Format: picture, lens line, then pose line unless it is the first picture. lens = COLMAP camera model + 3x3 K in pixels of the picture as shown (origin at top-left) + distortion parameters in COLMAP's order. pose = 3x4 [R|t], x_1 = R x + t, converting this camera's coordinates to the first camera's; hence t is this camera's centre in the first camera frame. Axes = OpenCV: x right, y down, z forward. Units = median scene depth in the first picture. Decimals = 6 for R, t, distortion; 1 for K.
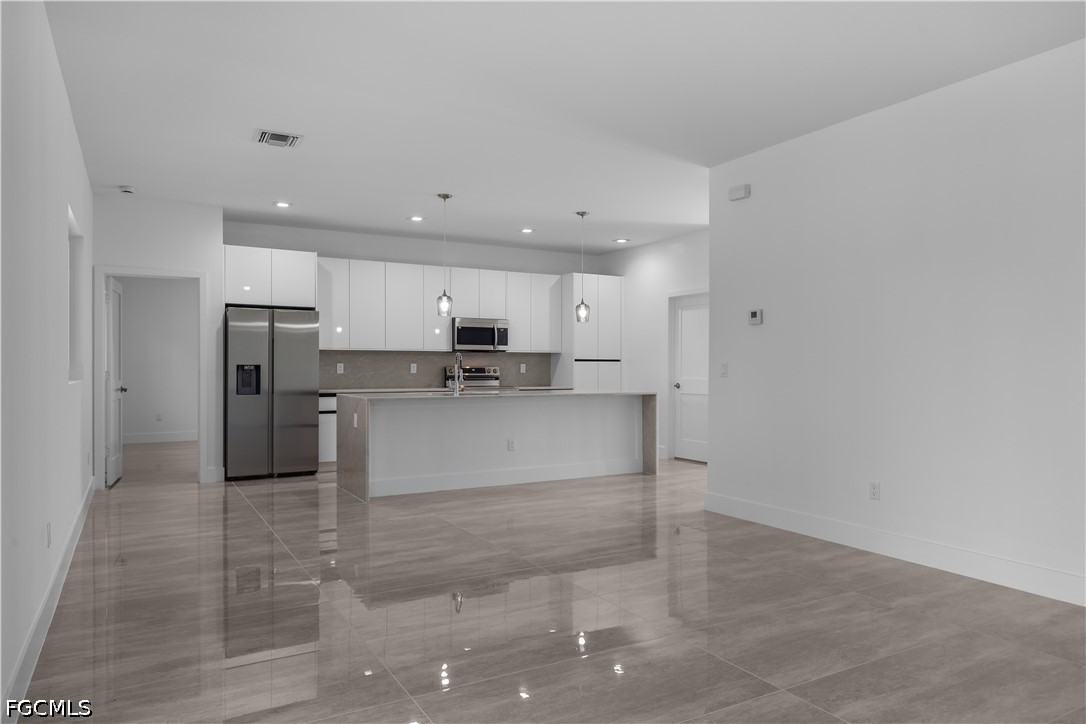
lens RADIAL K [[713.6, 0, 545.7], [0, 713.6, 365.1], [0, 0, 1]] dist [-0.000573, 0.000234]
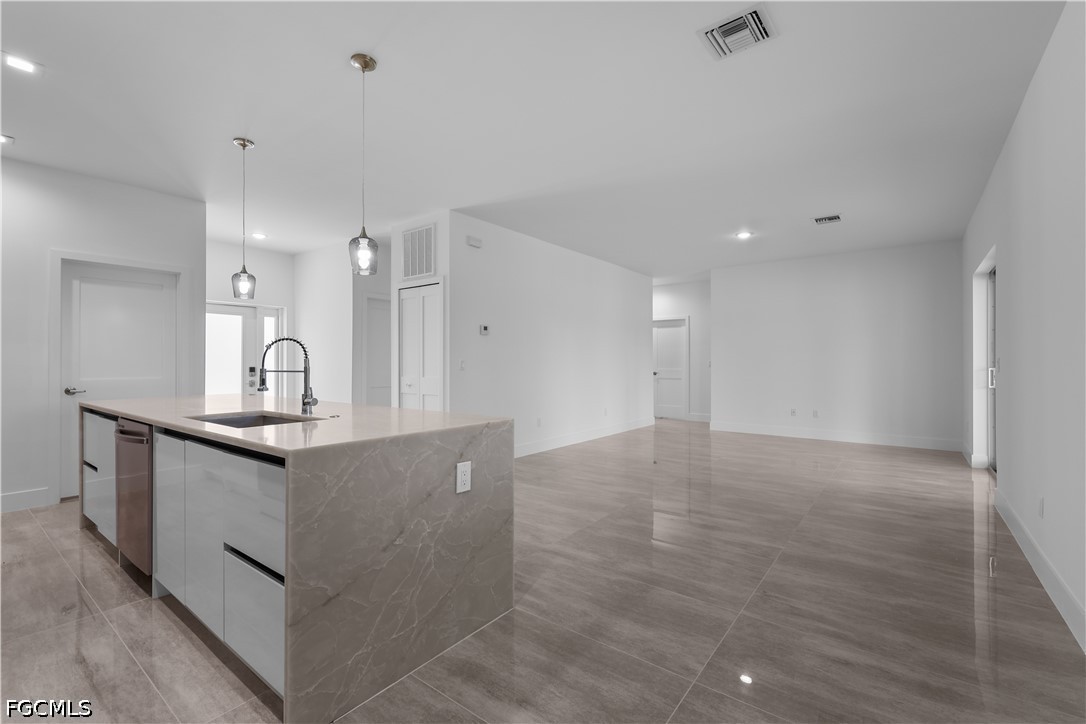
lens RADIAL K [[472.8, 0, 544.1], [0, 472.8, 362.5], [0, 0, 1]] dist [0.002595, 0.000135]
pose [[-0.382833, -0.000663, 0.923817, -0.443314], [-0.001490, 0.999999, 0.000100, 0.001291], [-0.923816, -0.001339, -0.382834, 0.824883]]
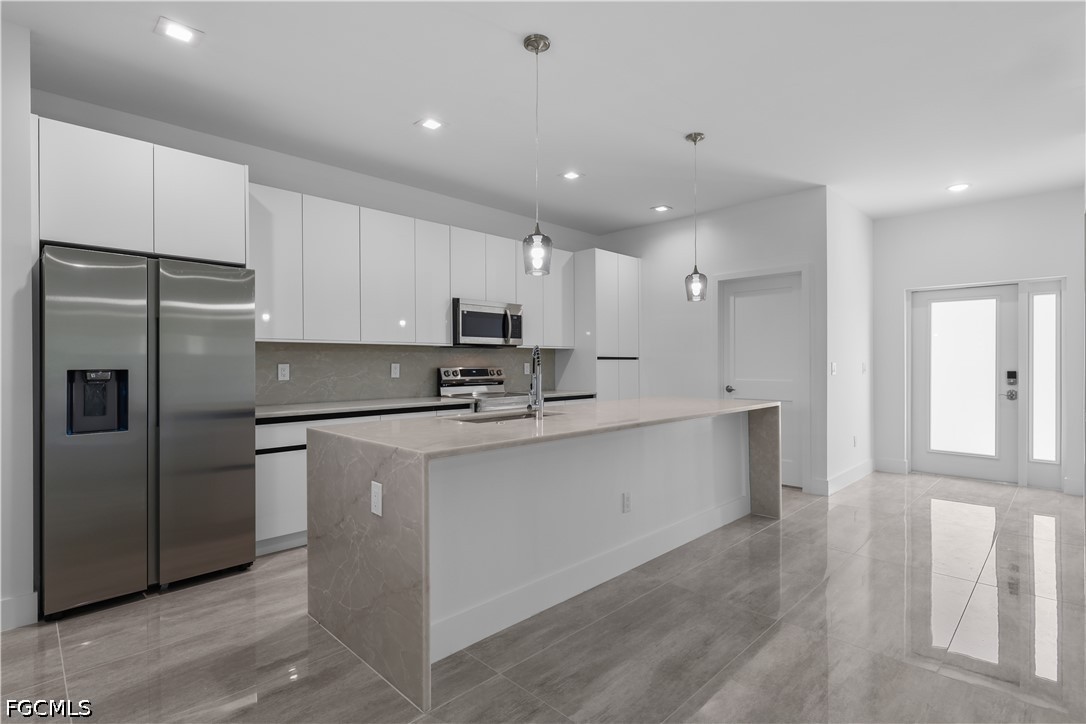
lens RADIAL K [[528.7, 0, 545.1], [0, 528.7, 363.6], [0, 0, 1]] dist [0.002449, -0.000278]
pose [[0.965697, -0.005196, 0.259619, -0.193135], [0.004002, 0.999979, 0.005127, -0.004610], [-0.259640, -0.003912, 0.965697, 0.510350]]
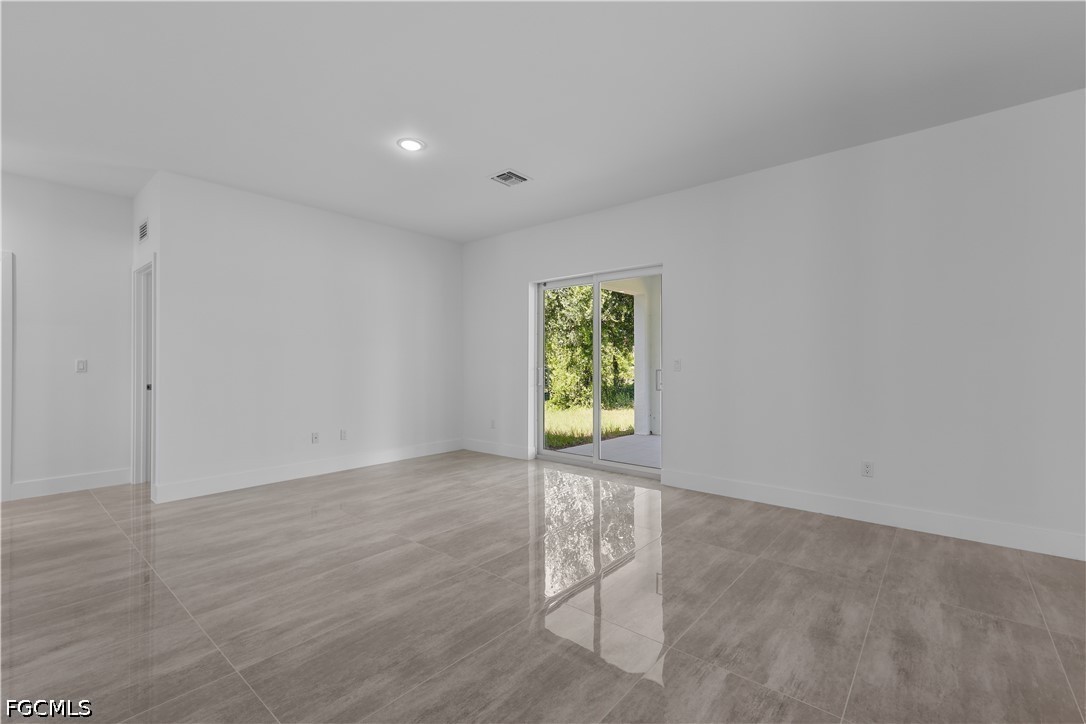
lens RADIAL K [[472.8, 0, 544.1], [0, 472.8, 362.5], [0, 0, 1]] dist [0.002595, 0.000135]
pose [[-0.942245, -0.000493, -0.334924, 0.133620], [0.000040, 0.999999, -0.001585, 0.000999], [0.334925, -0.001507, -0.942244, 0.705139]]
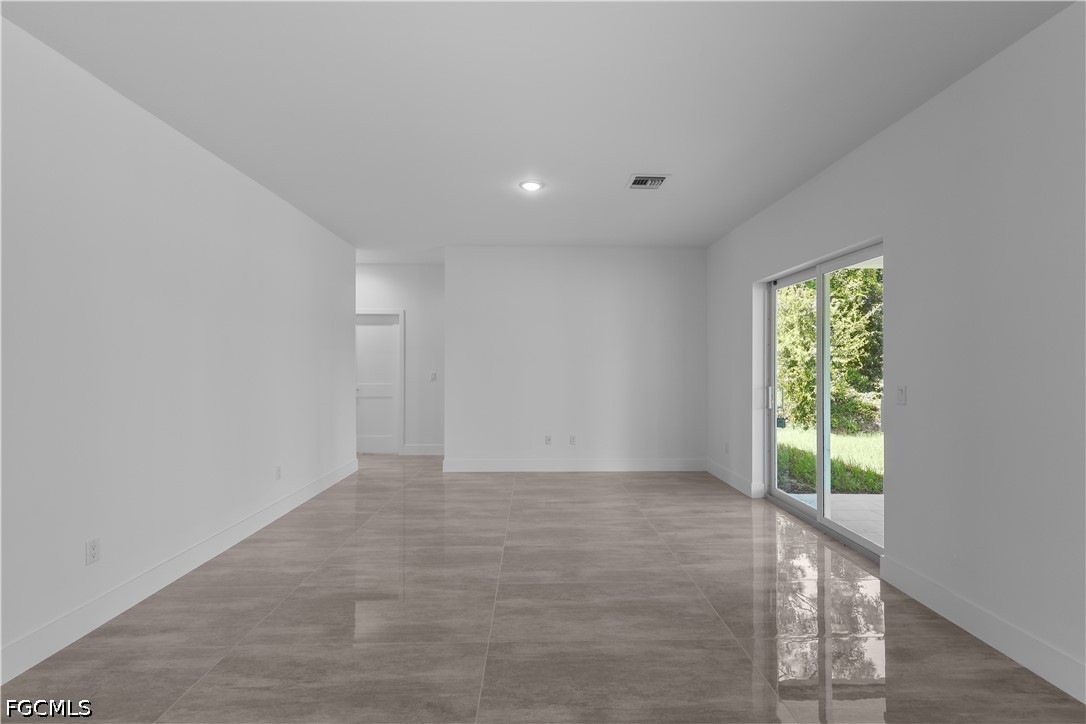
lens RADIAL K [[468.8, 0, 544.4], [0, 468.8, 363.2], [0, 0, 1]] dist [0.000024, -0.000300]
pose [[-0.876657, -0.001291, 0.481114, -0.127944], [-0.002070, 0.999997, -0.001088, -0.019191], [-0.481111, -0.001950, -0.876658, 0.664479]]
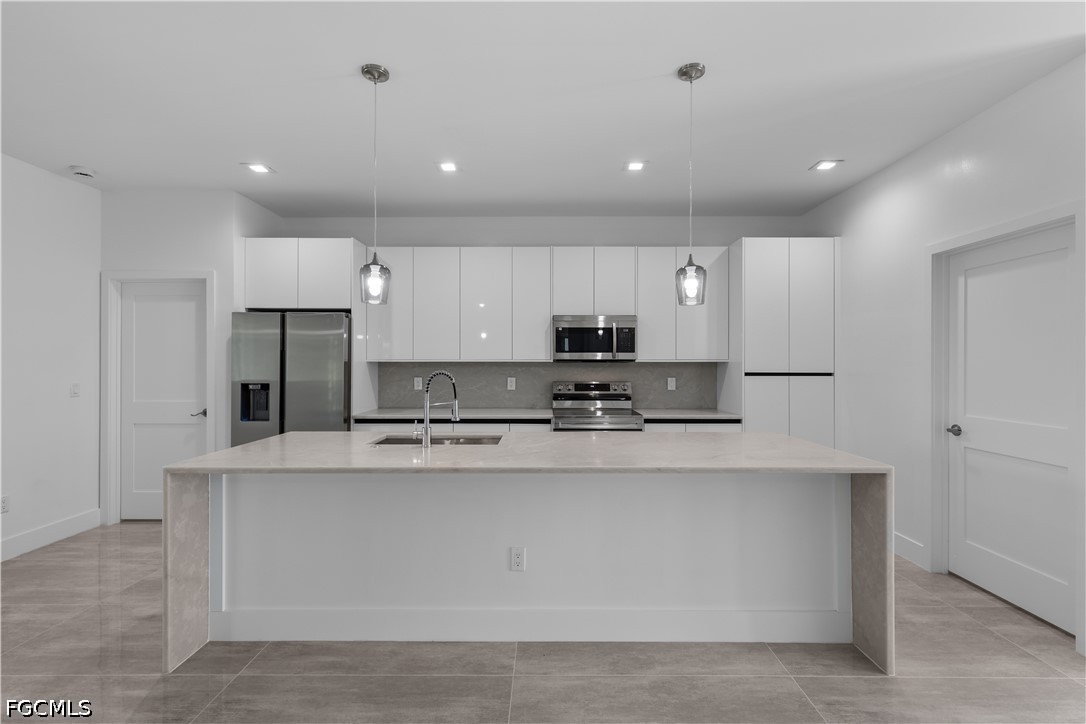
lens RADIAL K [[472.8, 0, 544.1], [0, 472.8, 362.5], [0, 0, 1]] dist [0.002595, 0.000135]
pose [[0.863470, -0.000577, -0.504401, 0.113594], [0.001990, 0.999995, 0.002262, -0.021289], [0.504397, -0.002957, 0.863467, 0.622681]]
